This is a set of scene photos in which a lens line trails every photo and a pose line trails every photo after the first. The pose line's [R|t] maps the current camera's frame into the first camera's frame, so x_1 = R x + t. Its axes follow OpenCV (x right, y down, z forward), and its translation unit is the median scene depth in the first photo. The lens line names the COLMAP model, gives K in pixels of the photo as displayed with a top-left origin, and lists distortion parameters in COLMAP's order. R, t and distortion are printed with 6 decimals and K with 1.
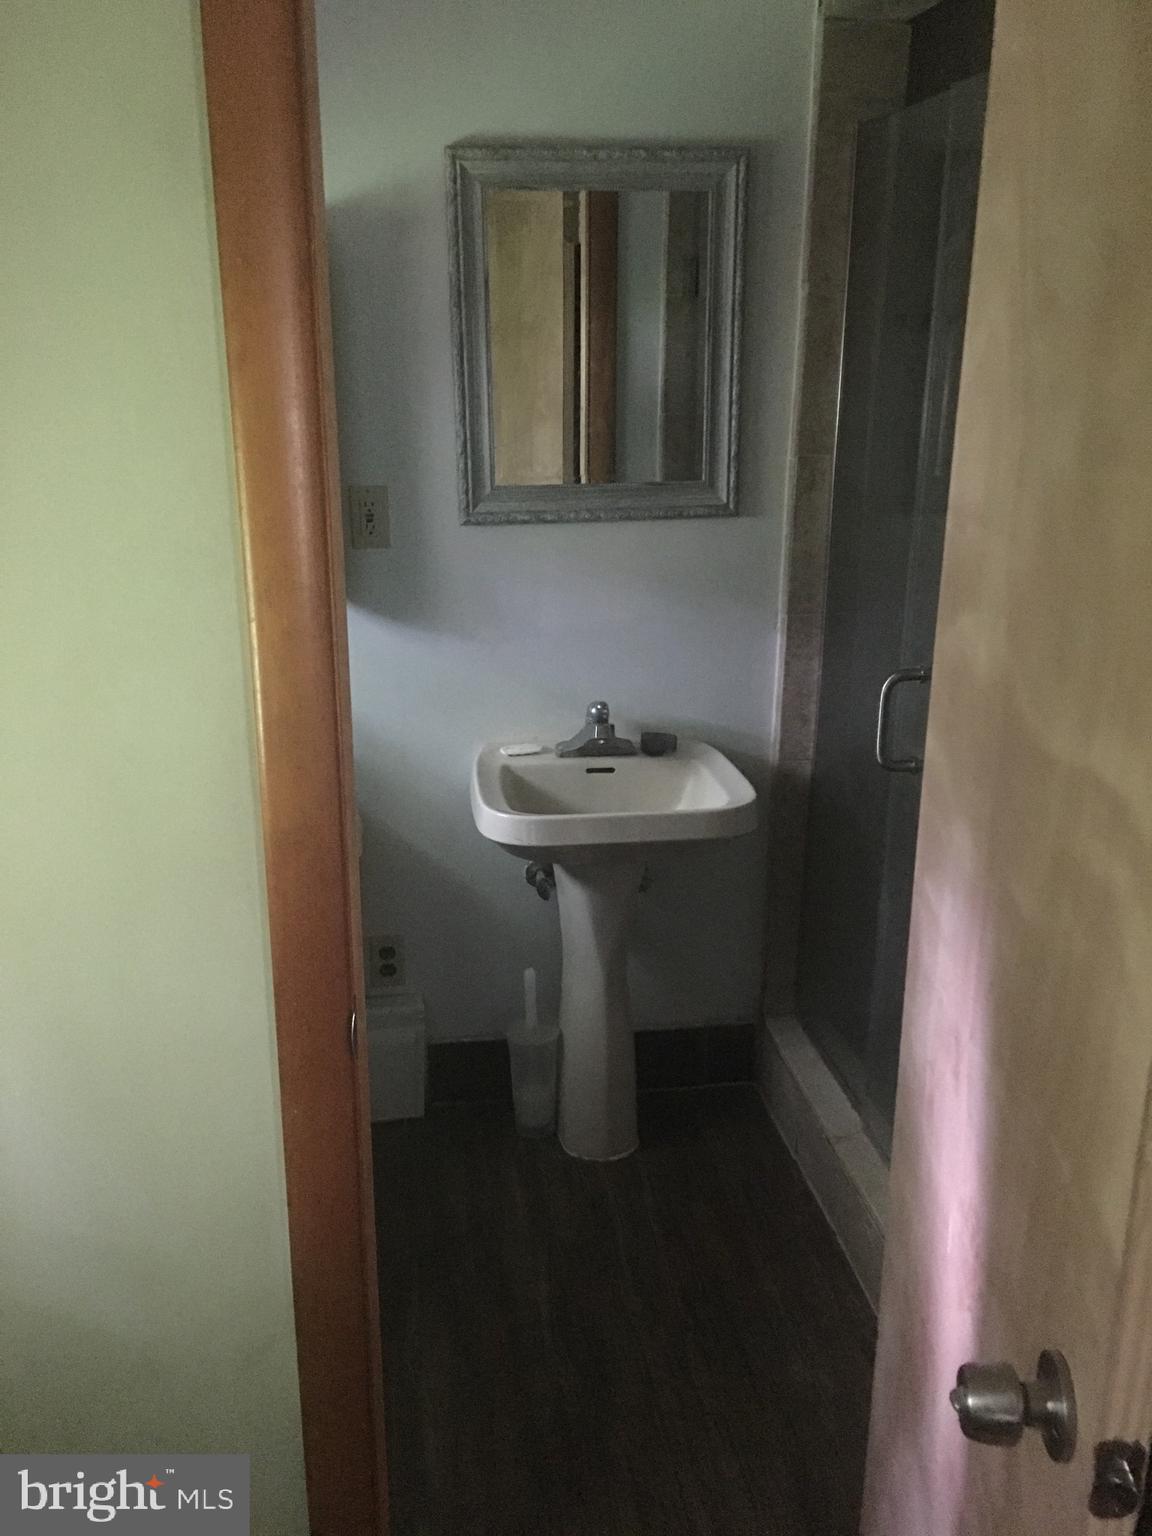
lens RADIAL K [[1318.7, 0, 577.2], [0, 1318.7, 769.6], [0, 0, 1]] dist [0.069756, -0.102820]
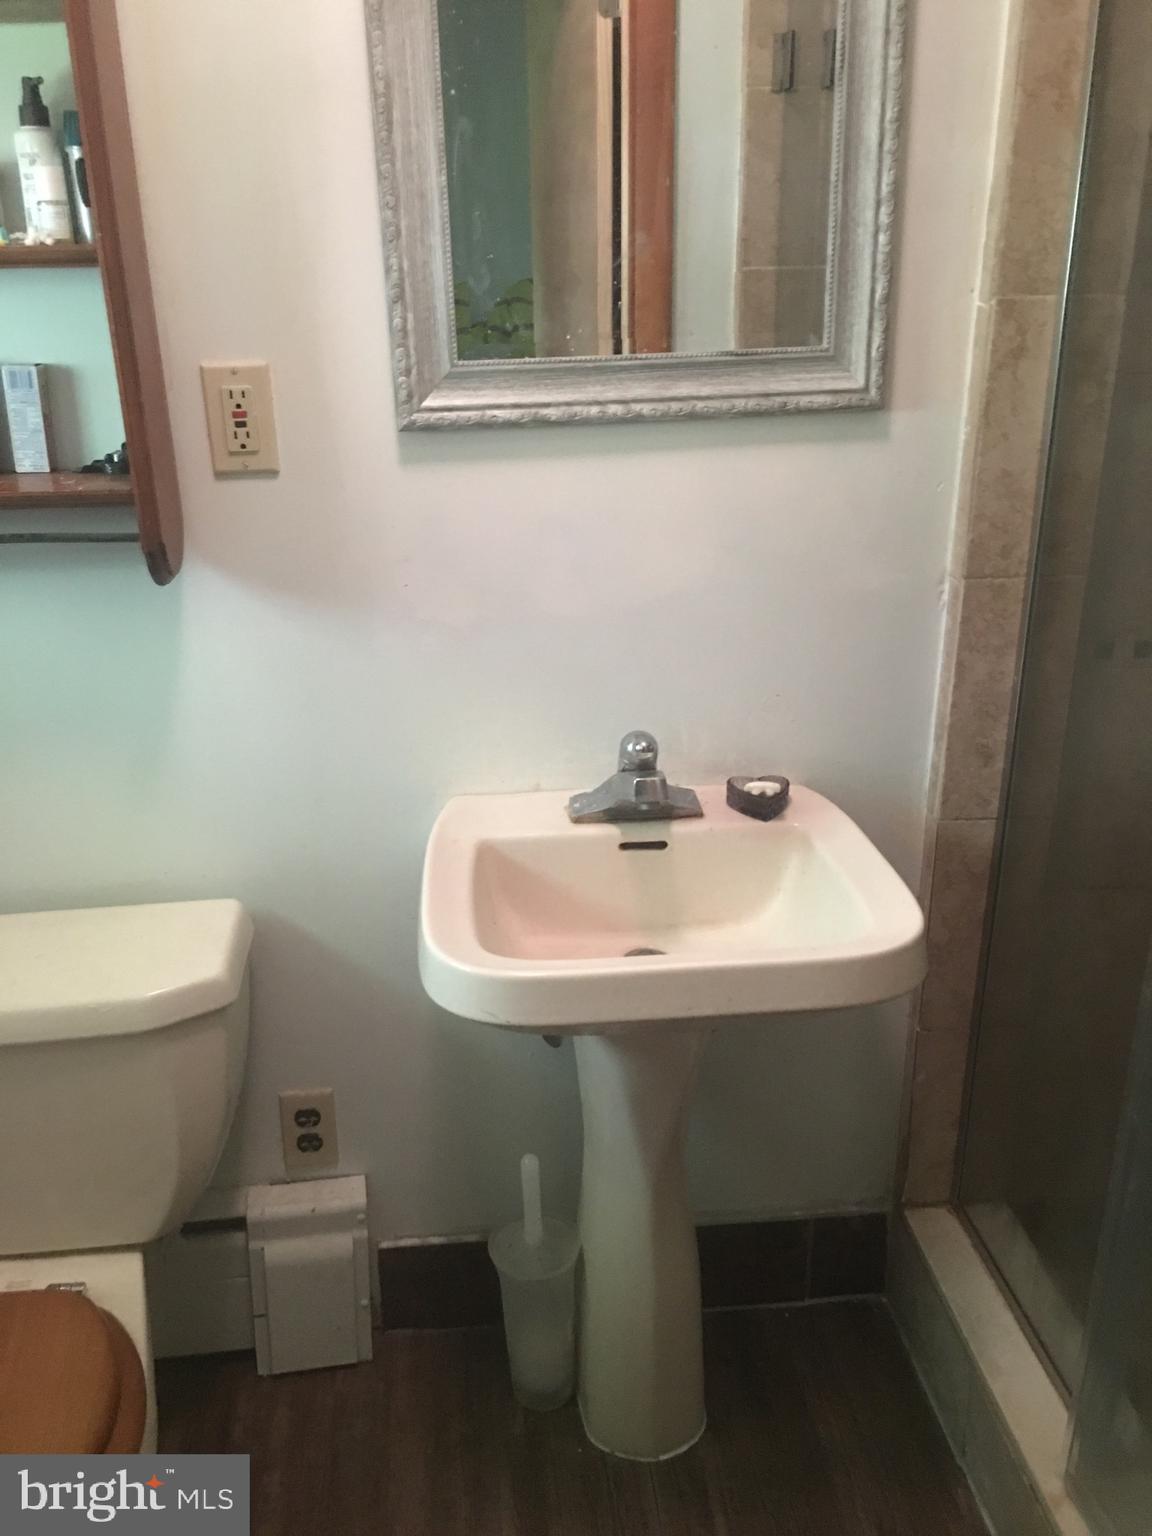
lens RADIAL K [[1318.7, 0, 575.6], [0, 1318.7, 767.7], [0, 0, 1]] dist [0.069756, -0.102820]
pose [[0.999005, 0.000152, -0.044602, 0.013637], [0.002501, 0.998230, 0.059420, -0.069943], [0.044532, -0.059473, 0.997236, 0.404074]]
